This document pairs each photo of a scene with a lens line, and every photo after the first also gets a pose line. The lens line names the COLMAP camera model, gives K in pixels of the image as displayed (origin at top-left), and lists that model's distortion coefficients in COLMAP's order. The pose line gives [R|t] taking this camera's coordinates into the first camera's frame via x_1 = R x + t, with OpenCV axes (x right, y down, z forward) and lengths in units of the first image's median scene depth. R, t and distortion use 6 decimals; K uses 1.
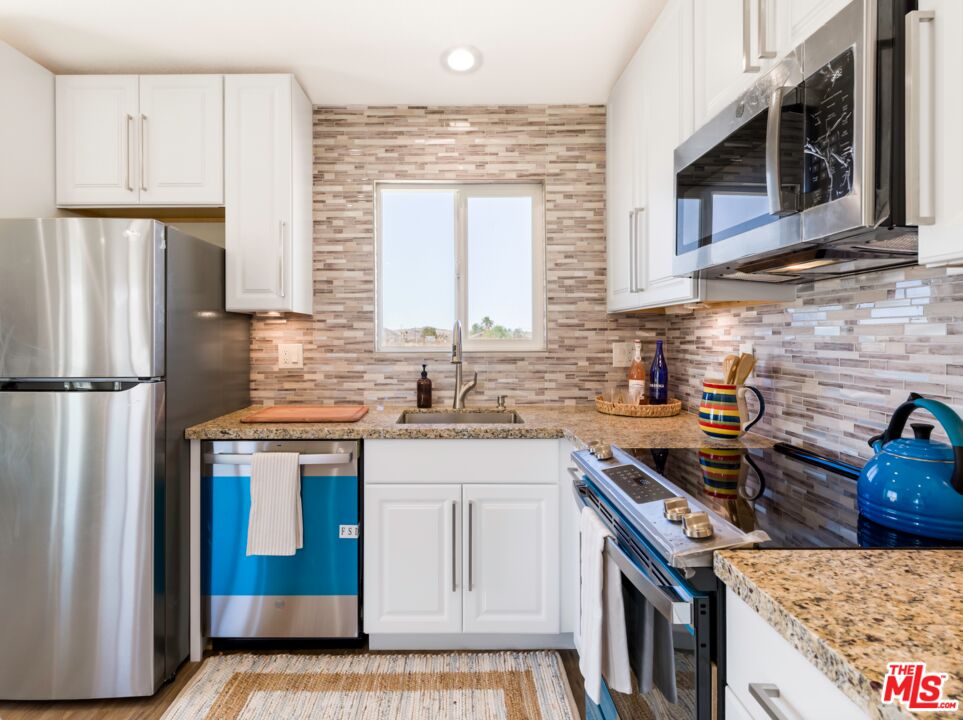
lens RADIAL K [[505.1, 0, 454.0], [0, 505.1, 336.8], [0, 0, 1]] dist [0.001631, -0.001557]
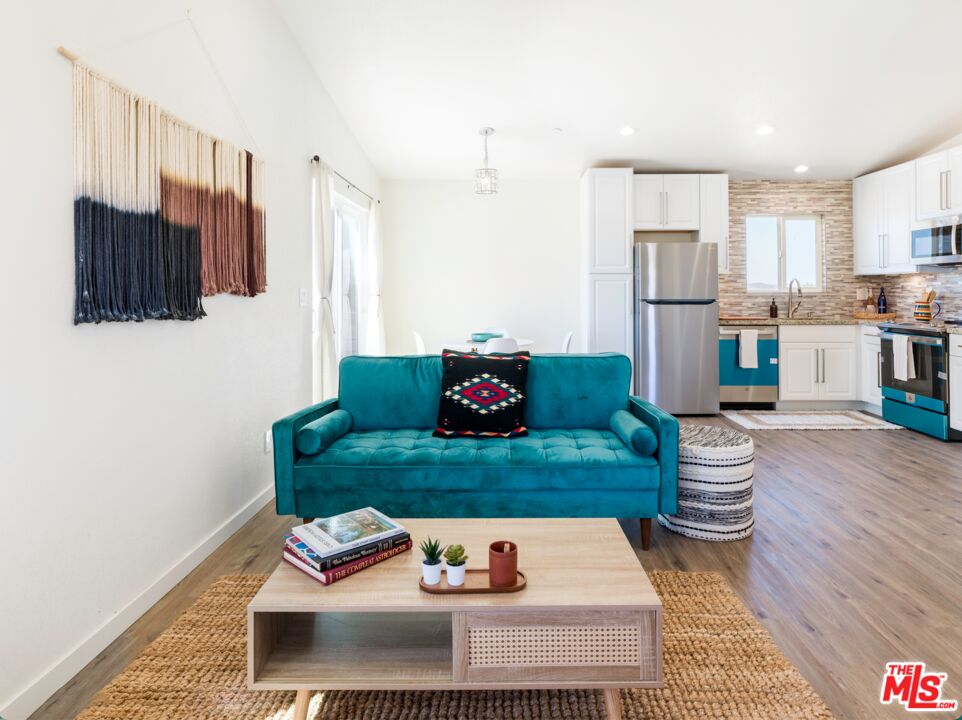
lens RADIAL K [[570.7, 0, 500.8], [0, 570.7, 281.9], [0, 0, 1]] dist [0.002642, -0.000586]
pose [[0.999992, 0.000397, 0.004071, -1.246064], [-0.000331, 0.999869, -0.016207, 0.023448], [-0.004077, 0.016205, 0.999860, -1.475798]]
